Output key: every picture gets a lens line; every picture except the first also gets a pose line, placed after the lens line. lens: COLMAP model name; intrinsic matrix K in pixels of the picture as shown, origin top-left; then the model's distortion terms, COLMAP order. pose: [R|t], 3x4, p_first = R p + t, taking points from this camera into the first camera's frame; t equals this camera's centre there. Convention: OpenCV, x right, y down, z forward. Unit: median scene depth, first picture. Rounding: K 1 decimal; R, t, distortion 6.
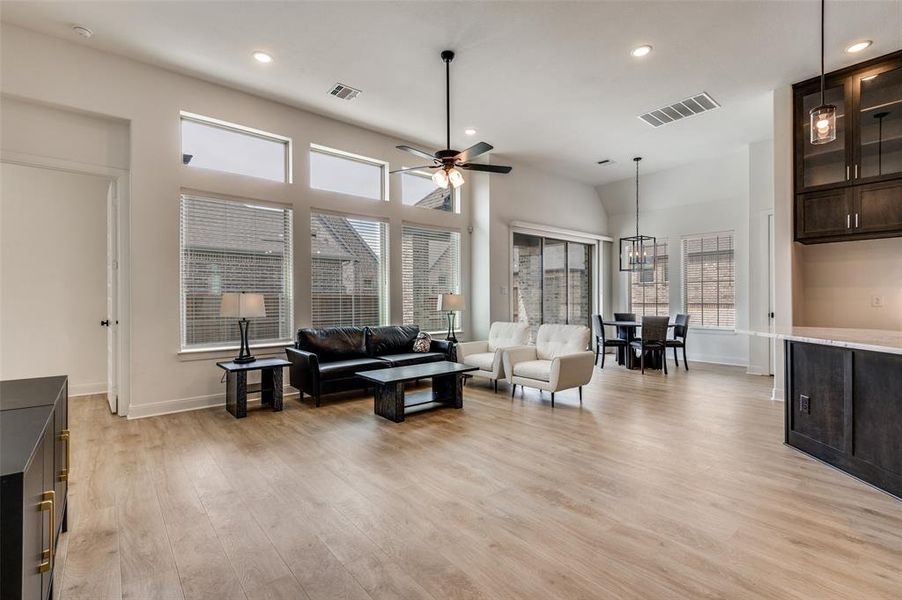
lens RADIAL K [[409.5, 0, 451.0], [0, 409.5, 300.0], [0, 0, 1]] dist [0.027216, -0.017580]
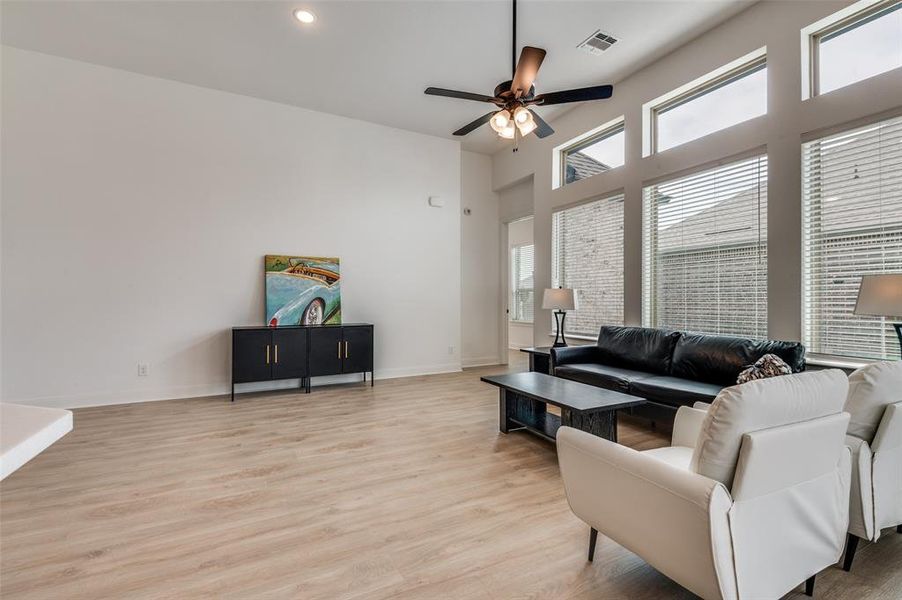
lens RADIAL K [[409.2, 0, 453.8], [0, 409.2, 297.1], [0, 0, 1]] dist [0.028779, -0.018742]
pose [[-0.216180, -0.005307, -0.976339, 0.966058], [-0.000036, 0.999985, -0.005427, 0.023490], [0.976354, -0.001138, -0.216177, 1.406976]]
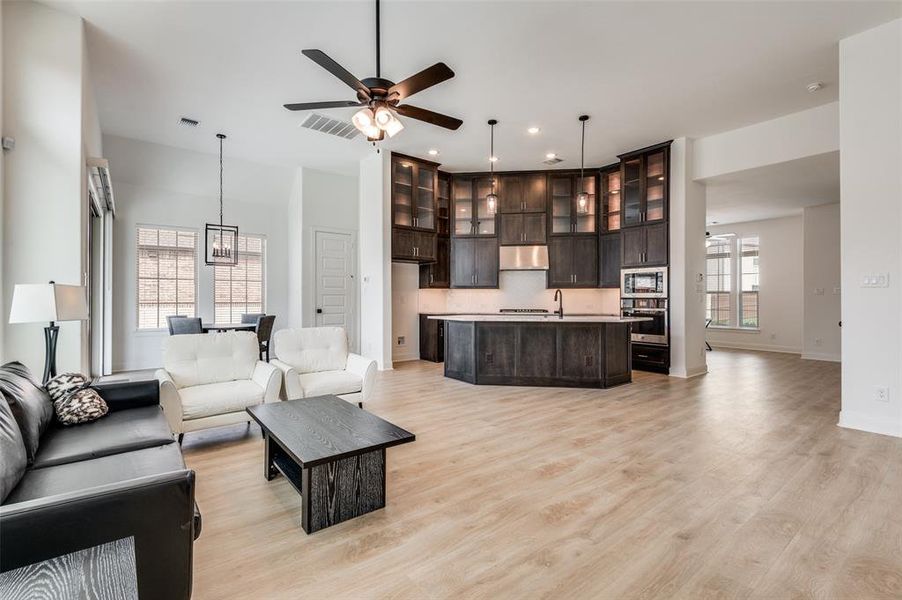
lens RADIAL K [[409.2, 0, 453.8], [0, 409.2, 297.1], [0, 0, 1]] dist [0.028779, -0.018742]
pose [[0.034905, 0.007905, 0.999359, -0.929210], [-0.000313, 0.999969, -0.007899, 0.007002], [-0.999391, -0.000037, 0.034907, 1.133285]]
